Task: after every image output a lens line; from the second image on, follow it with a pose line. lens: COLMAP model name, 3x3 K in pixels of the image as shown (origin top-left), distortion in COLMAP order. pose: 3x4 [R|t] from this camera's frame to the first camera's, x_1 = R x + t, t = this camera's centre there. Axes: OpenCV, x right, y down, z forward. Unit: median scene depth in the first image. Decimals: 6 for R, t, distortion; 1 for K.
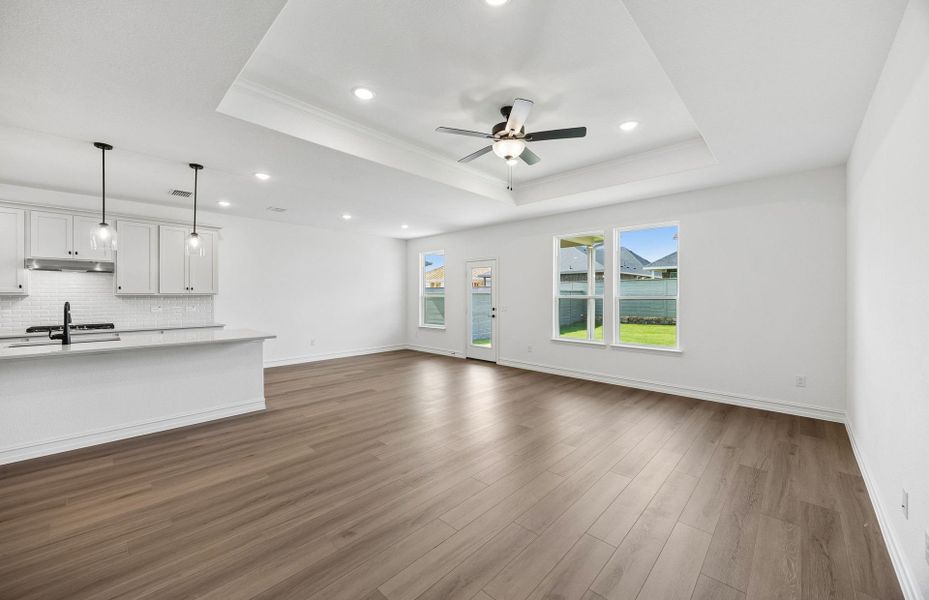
lens RADIAL K [[355.8, 0, 463.4], [0, 355.8, 291.9], [0, 0, 1]] dist [-0.000749, -0.000126]
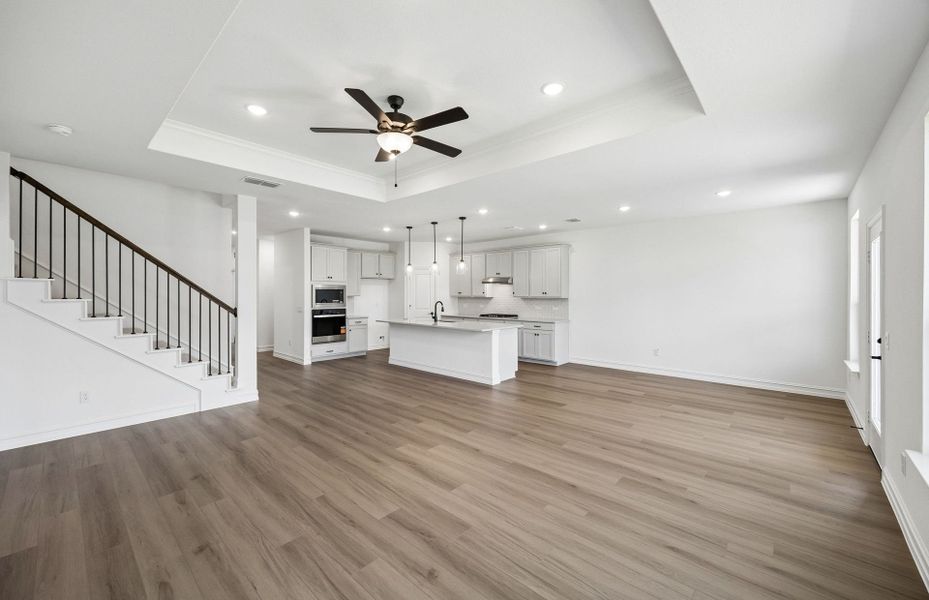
lens RADIAL K [[370.9, 0, 468.4], [0, 370.9, 296.9], [0, 0, 1]] dist [0.013646, 0.000011]
pose [[0.029712, 0.010044, -0.999508, 0.904090], [0.006148, 0.999929, 0.010231, -0.015613], [0.999540, -0.006449, 0.029648, 0.969453]]
